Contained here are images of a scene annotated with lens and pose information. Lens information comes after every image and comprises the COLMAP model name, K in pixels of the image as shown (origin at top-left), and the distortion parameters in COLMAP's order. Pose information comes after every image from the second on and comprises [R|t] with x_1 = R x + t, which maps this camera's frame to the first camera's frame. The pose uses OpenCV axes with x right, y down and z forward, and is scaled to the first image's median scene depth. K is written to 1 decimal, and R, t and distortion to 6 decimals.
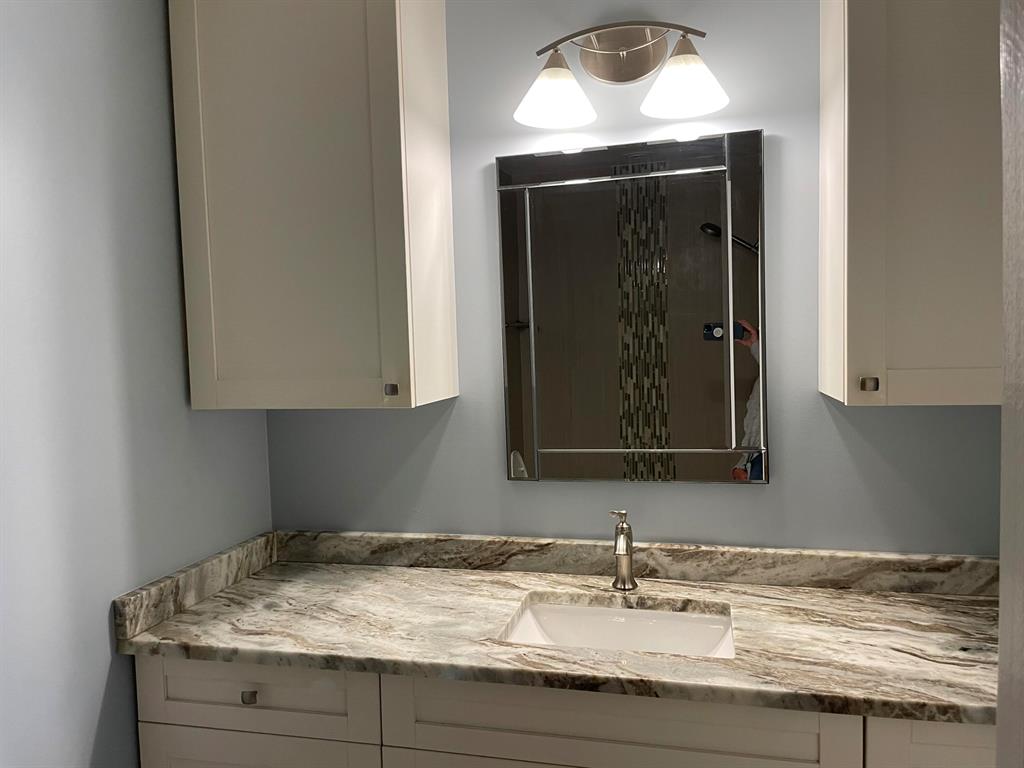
lens RADIAL K [[777.5, 0, 502.3], [0, 777.5, 386.5], [0, 0, 1]] dist [0.044945, -0.046772]
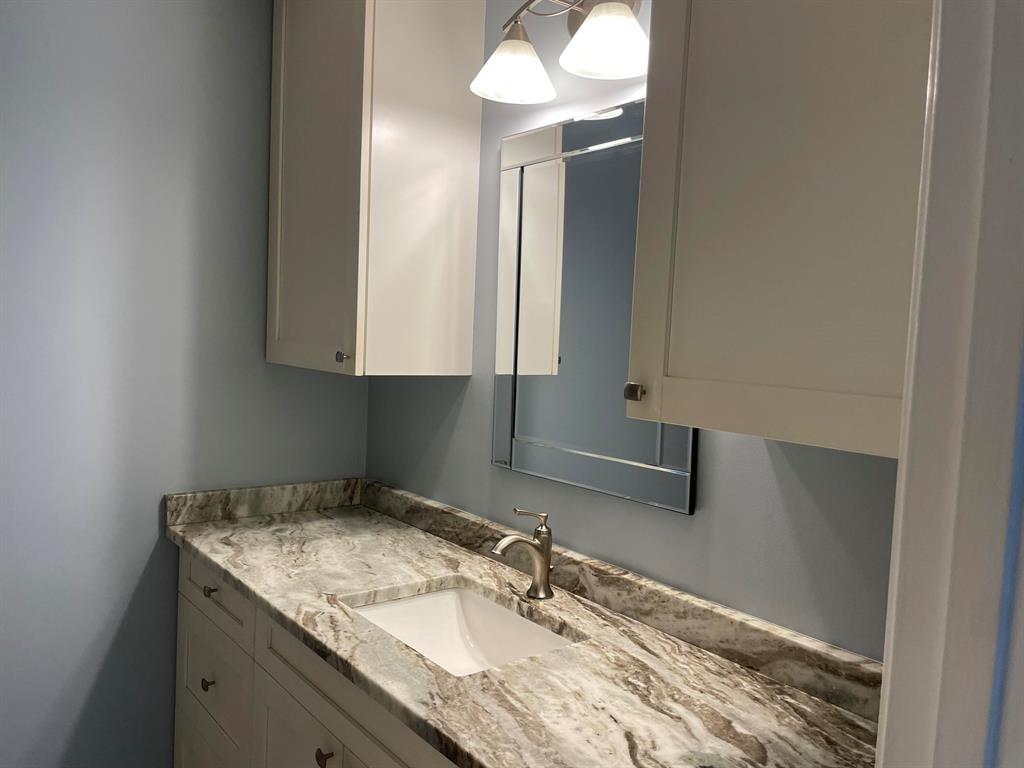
lens RADIAL K [[777.5, 0, 513.6], [0, 777.5, 380.2], [0, 0, 1]] dist [0.044945, -0.046772]
pose [[0.805790, 0.103132, -0.583152, 0.667392], [-0.105253, 0.993982, 0.030352, -0.021156], [0.582773, 0.036921, 0.811796, 0.233959]]
